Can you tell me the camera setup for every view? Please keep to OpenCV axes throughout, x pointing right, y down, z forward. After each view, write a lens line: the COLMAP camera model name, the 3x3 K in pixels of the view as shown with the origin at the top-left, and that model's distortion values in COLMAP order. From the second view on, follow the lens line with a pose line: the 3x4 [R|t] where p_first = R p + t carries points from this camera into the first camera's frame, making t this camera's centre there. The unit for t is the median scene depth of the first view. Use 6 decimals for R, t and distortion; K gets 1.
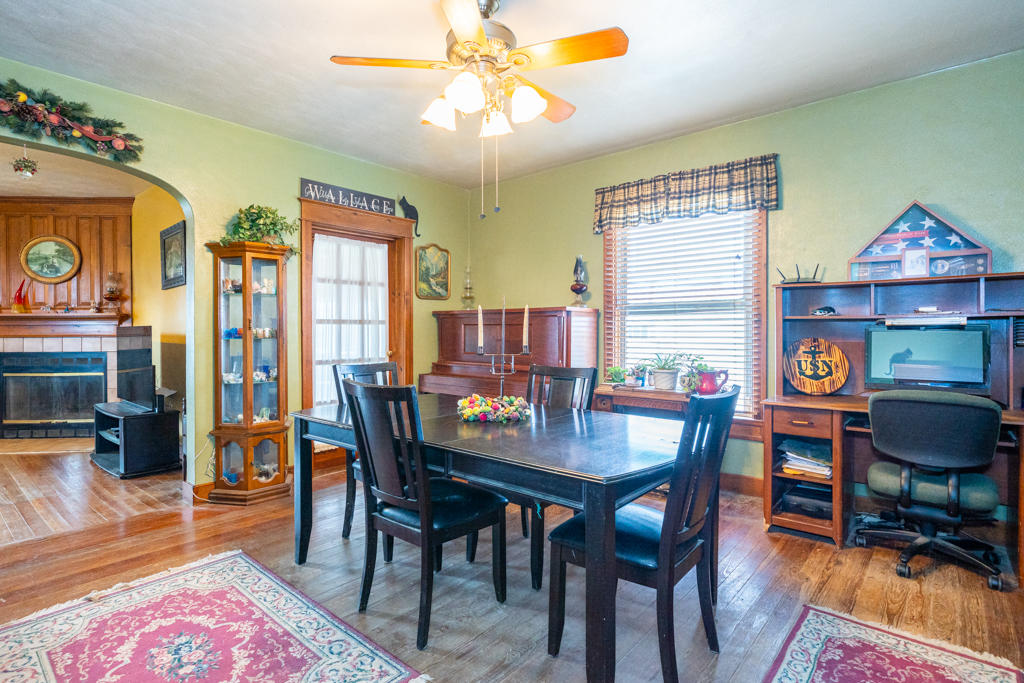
lens RADIAL K [[511.5, 0, 483.7], [0, 511.5, 334.1], [0, 0, 1]] dist [0.001036, 0.000395]
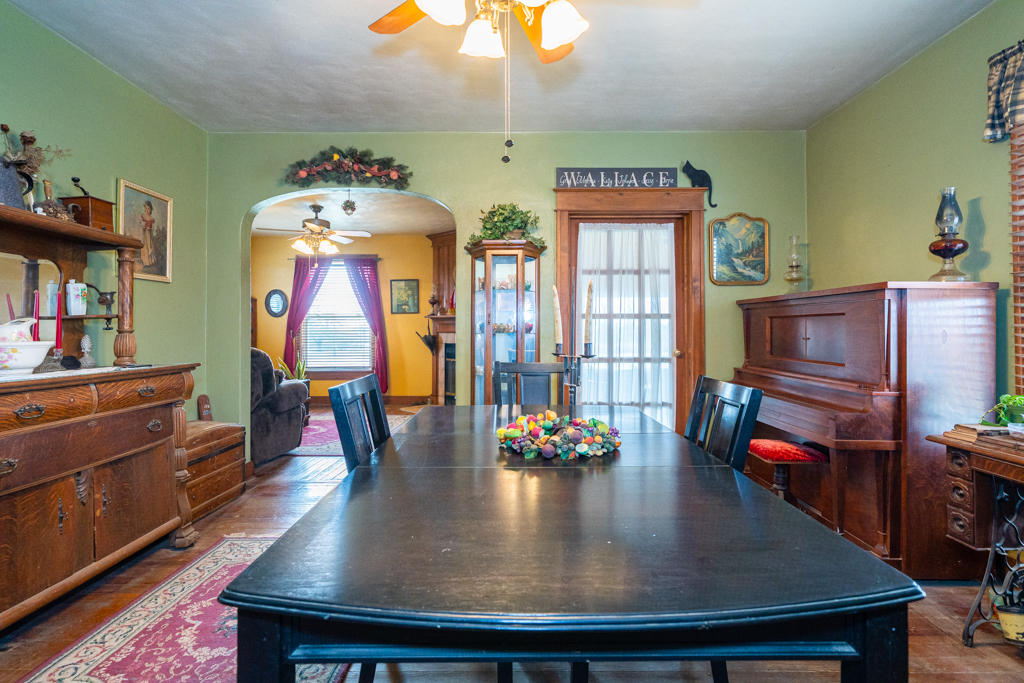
lens RADIAL K [[500.3, 0, 512.7], [0, 500.3, 324.3], [0, 0, 1]] dist [-0.000852, -0.000229]
pose [[0.676682, -0.007112, -0.736241, 0.261491], [-0.005268, 0.999881, -0.014500, 0.004313], [0.736256, 0.013690, 0.676564, 0.281464]]
